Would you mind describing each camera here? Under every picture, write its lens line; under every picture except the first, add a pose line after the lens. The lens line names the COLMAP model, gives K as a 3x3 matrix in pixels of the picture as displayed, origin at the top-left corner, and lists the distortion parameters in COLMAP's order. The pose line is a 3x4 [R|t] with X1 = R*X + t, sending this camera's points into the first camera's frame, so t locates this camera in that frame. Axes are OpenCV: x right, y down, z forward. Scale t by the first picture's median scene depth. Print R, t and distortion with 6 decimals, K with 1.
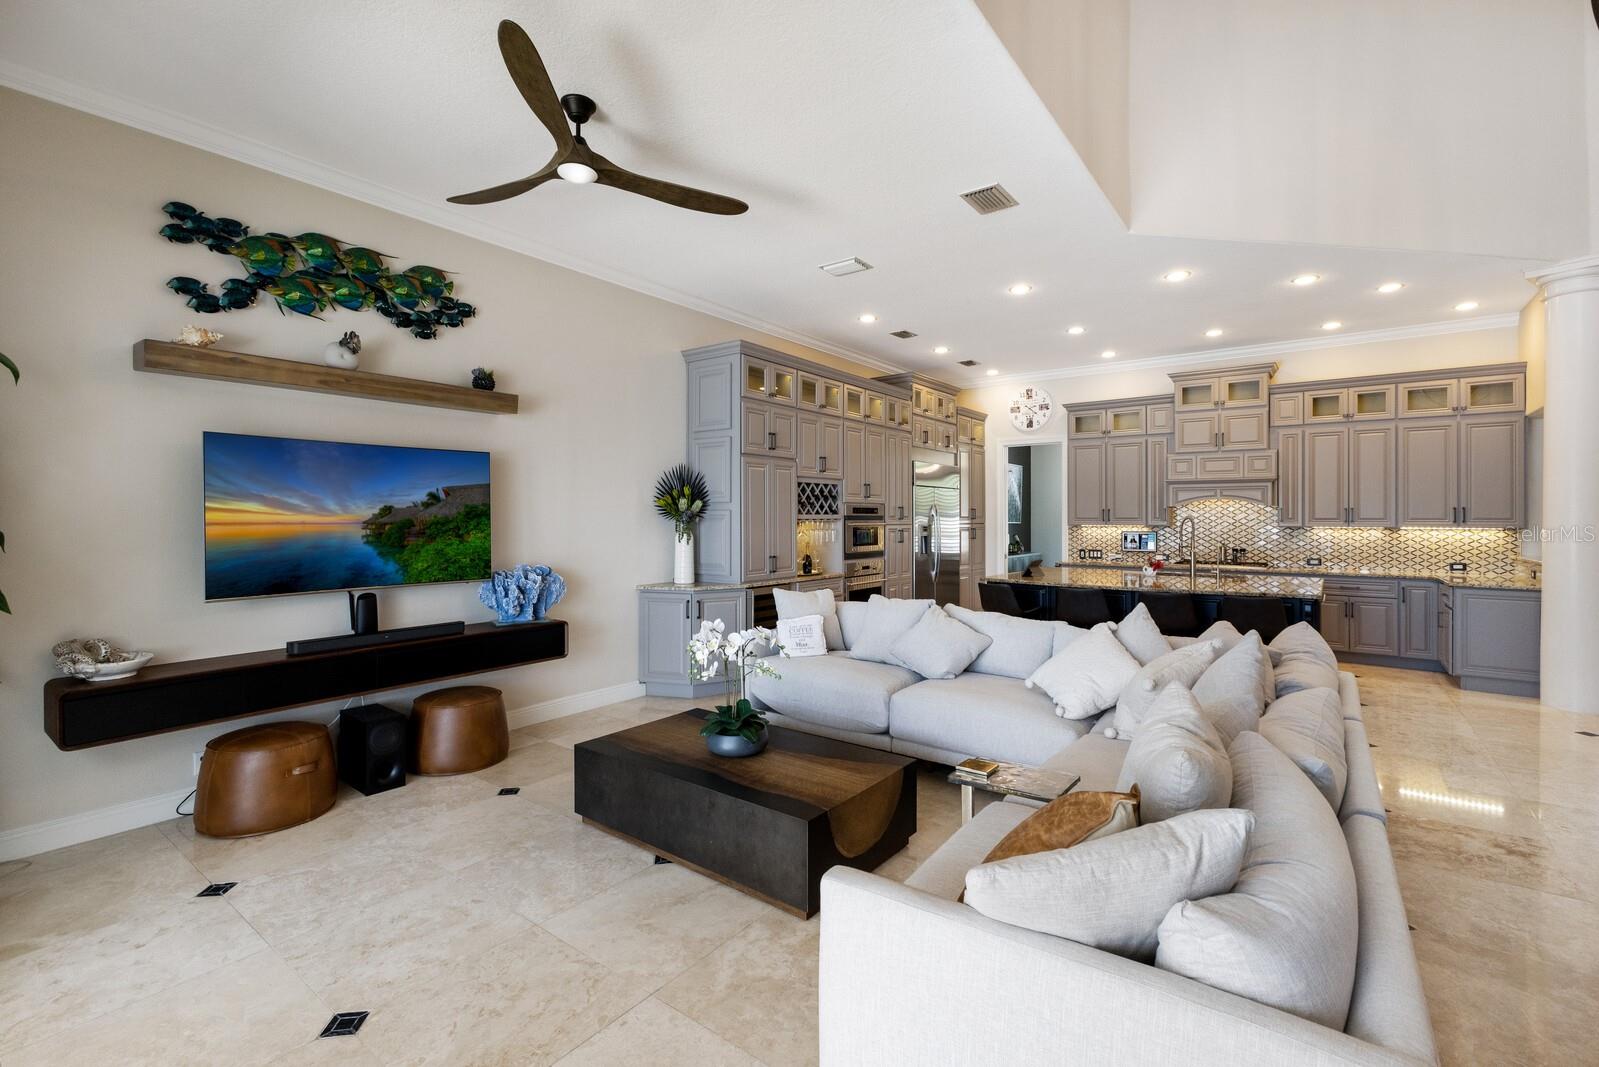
lens RADIAL K [[705.0, 0, 798.5], [0, 705.0, 522.7], [0, 0, 1]] dist [-0.005731, -0.001033]
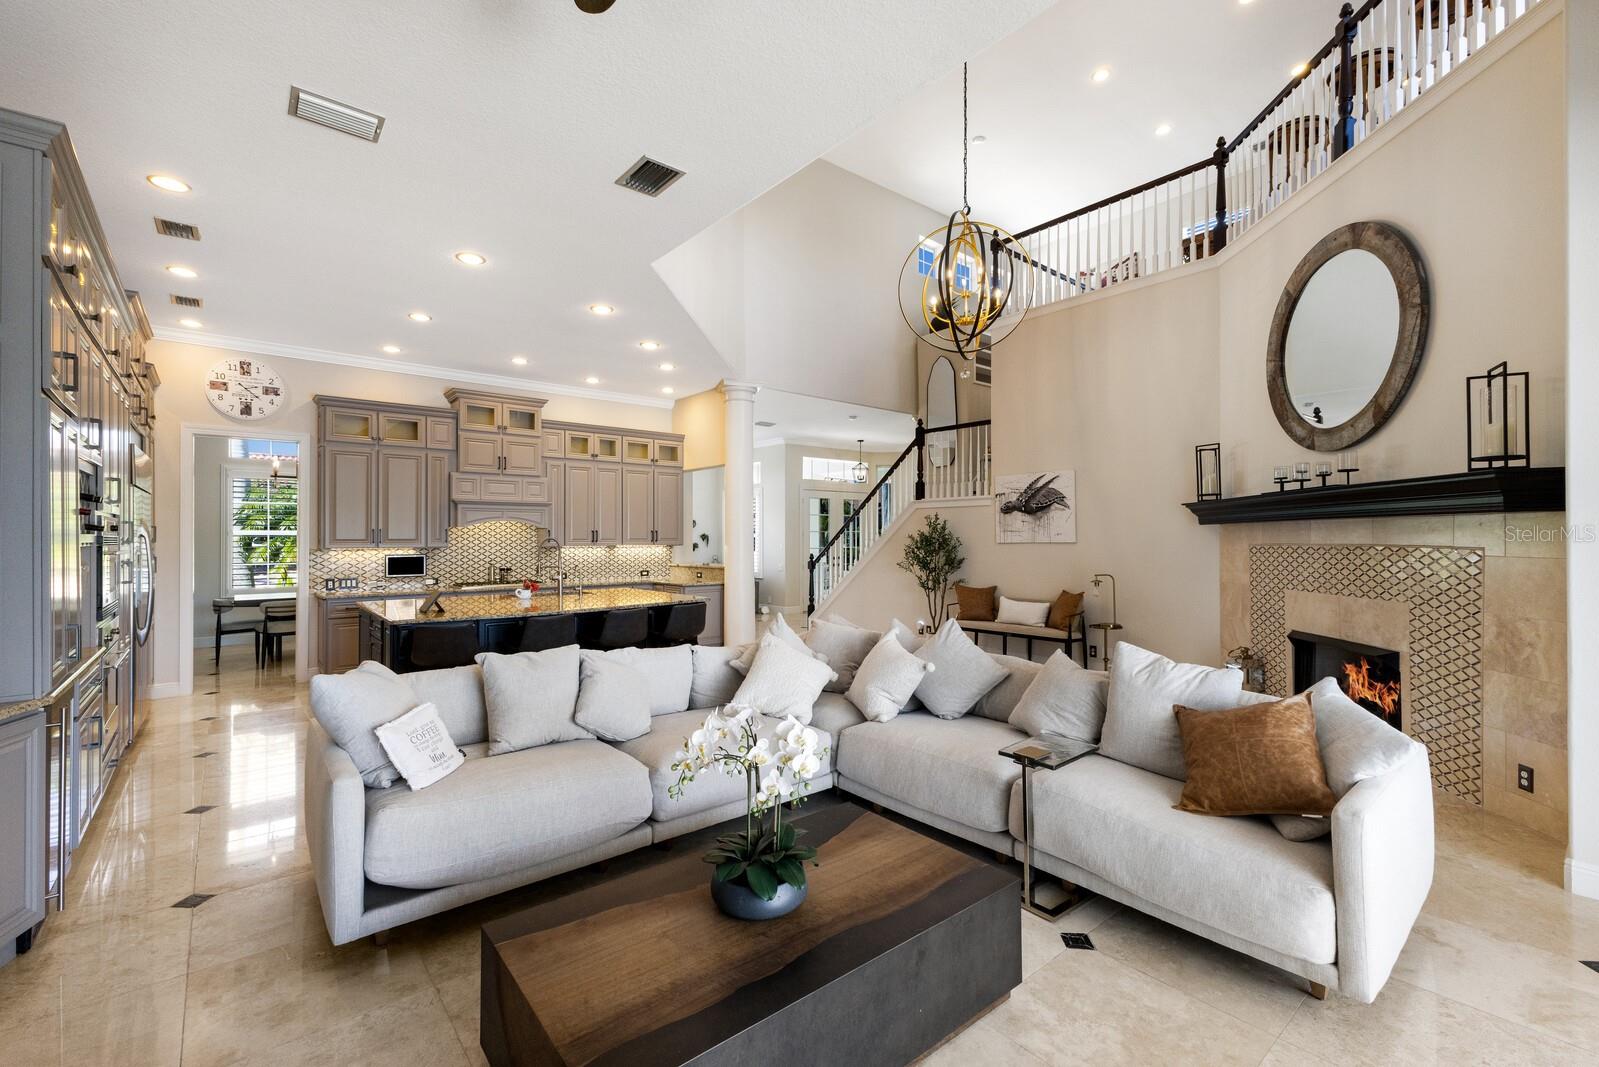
lens RADIAL K [[693.9, 0, 804.7], [0, 693.9, 524.8], [0, 0, 1]] dist [0.016305, 0.000229]
pose [[0.213105, 0.017556, 0.976872, -0.523042], [0.011026, 0.999732, -0.020372, -0.003354], [-0.976967, 0.015112, 0.212854, 0.609976]]
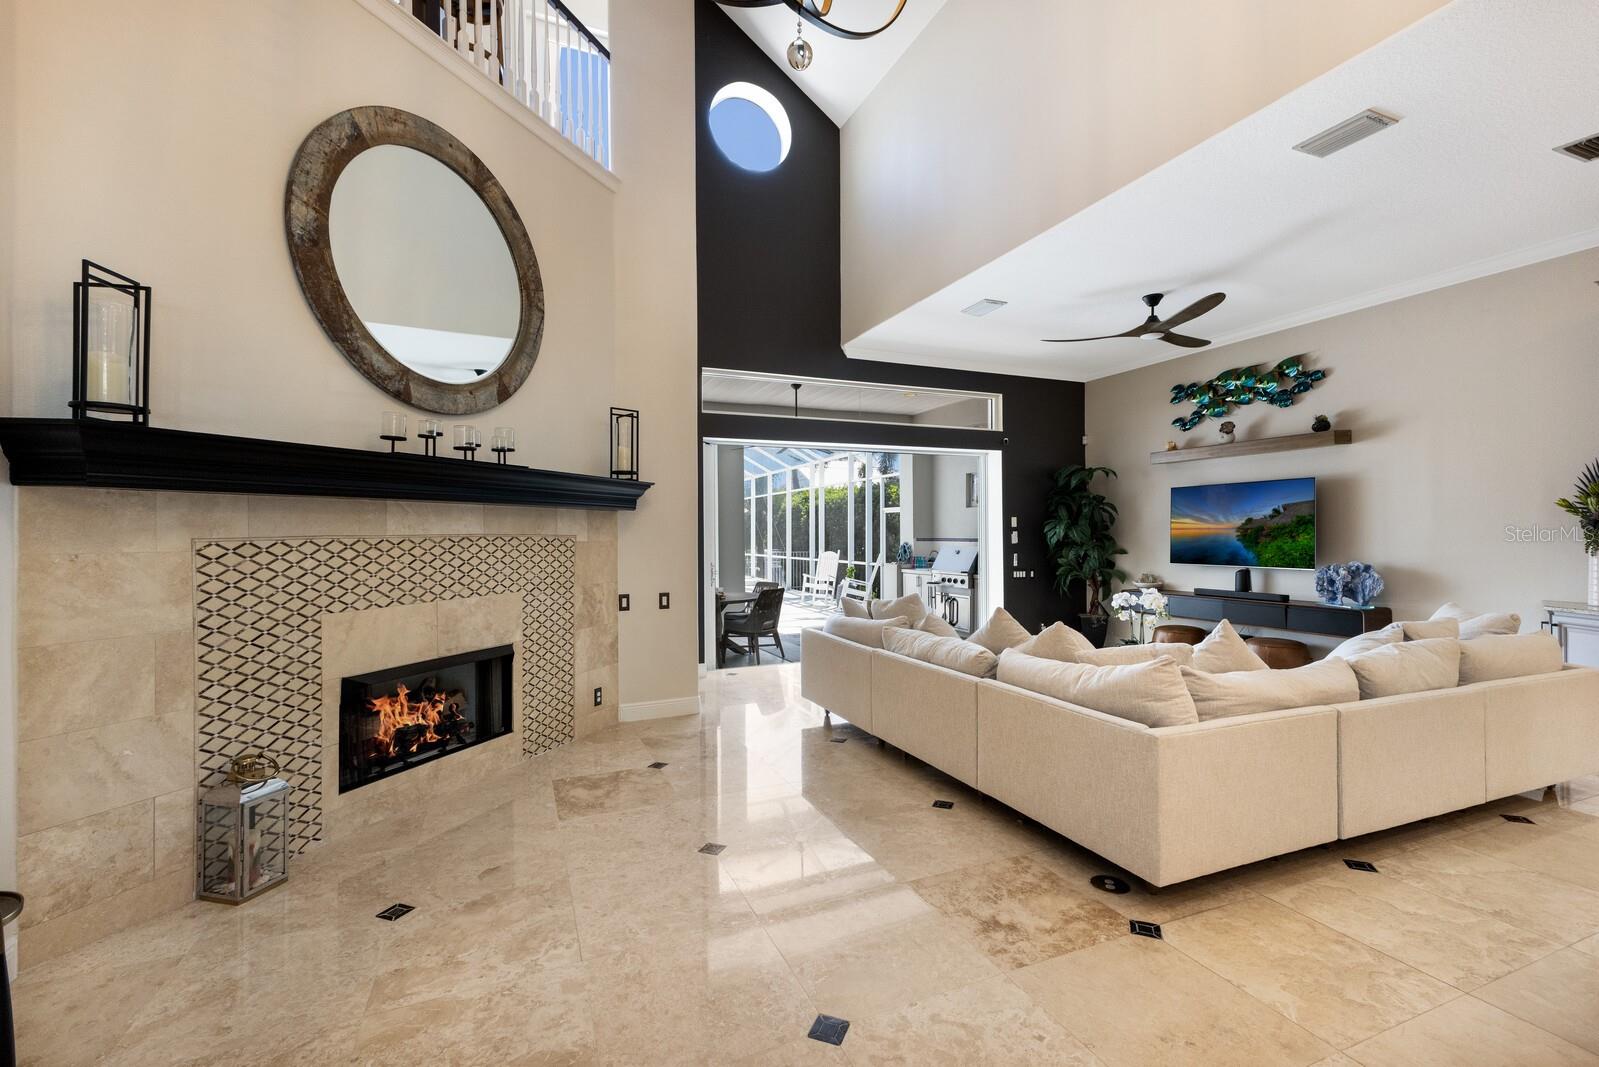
lens RADIAL K [[693.9, 0, 793.2], [0, 693.9, 530.7], [0, 0, 1]] dist [0.016305, 0.000229]
pose [[-0.509419, -0.000102, -0.860518, 1.271366], [-0.003380, 0.999993, 0.001882, 0.005863], [0.860512, 0.003868, -0.509416, 0.832465]]
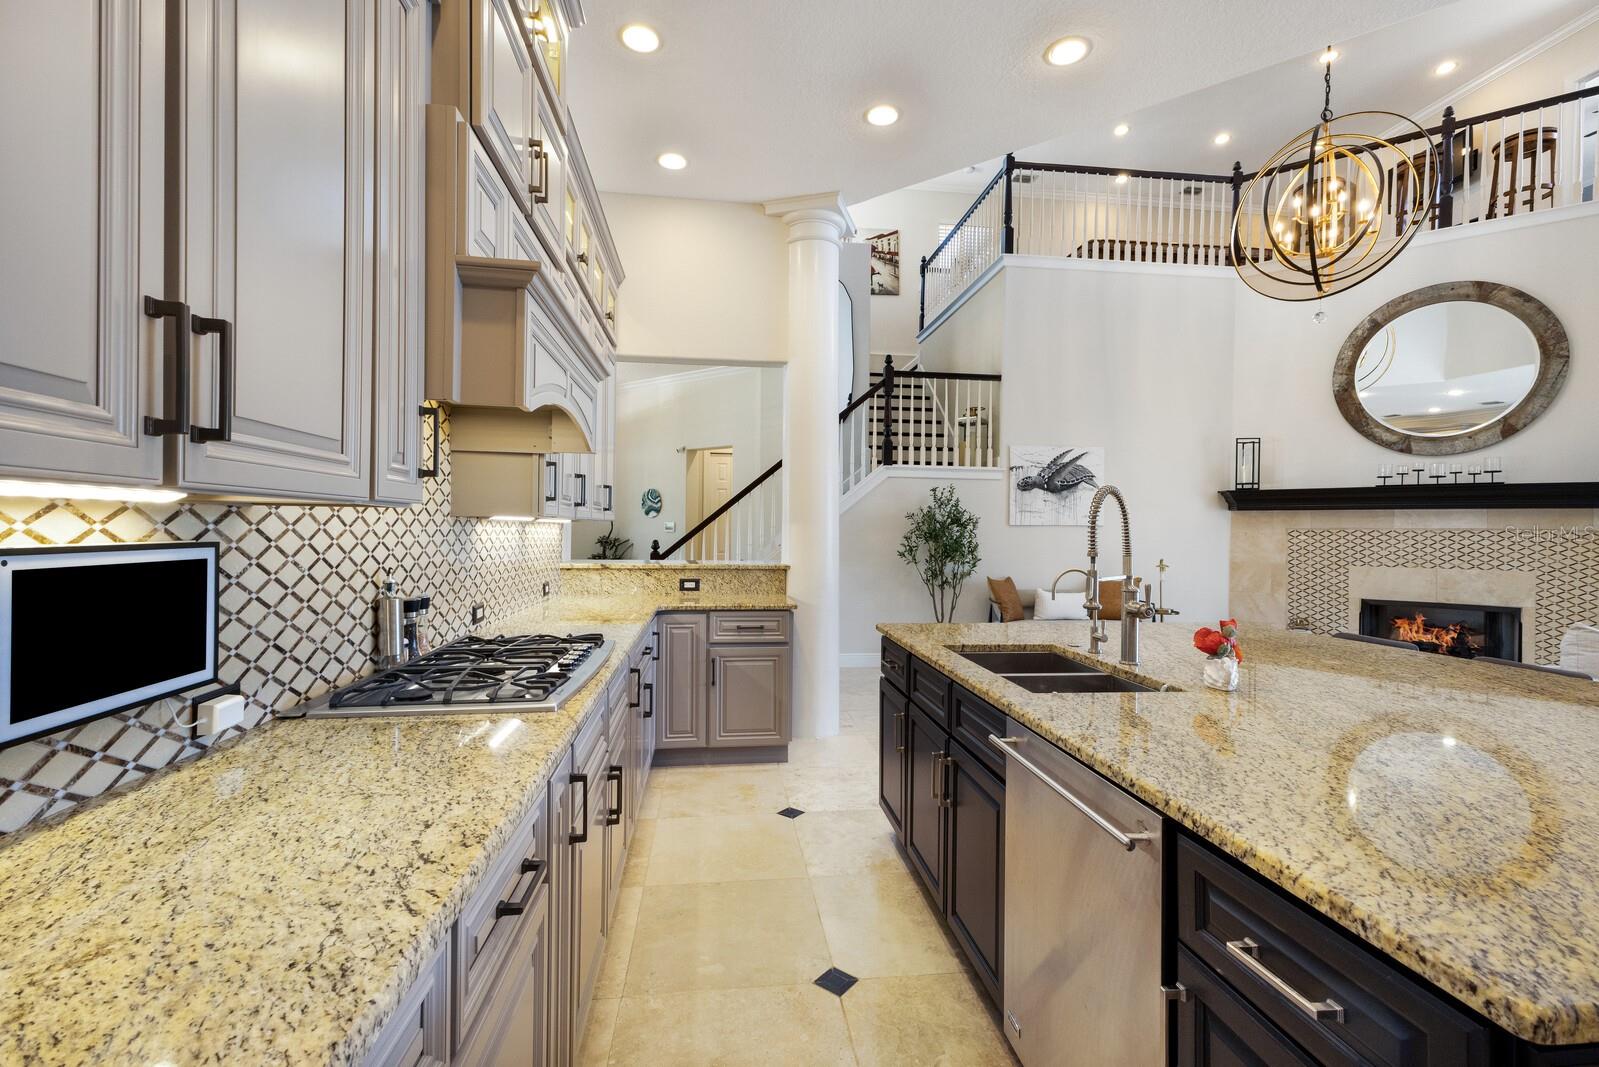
lens RADIAL K [[693.9, 0, 808.7], [0, 693.9, 533.0], [0, 0, 1]] dist [0.016305, 0.000229]
pose [[-0.703293, -0.016984, 0.710697, 0.636224], [-0.006740, 0.999829, 0.017224, 0.006623], [-0.710868, 0.007323, -0.703287, 1.950596]]
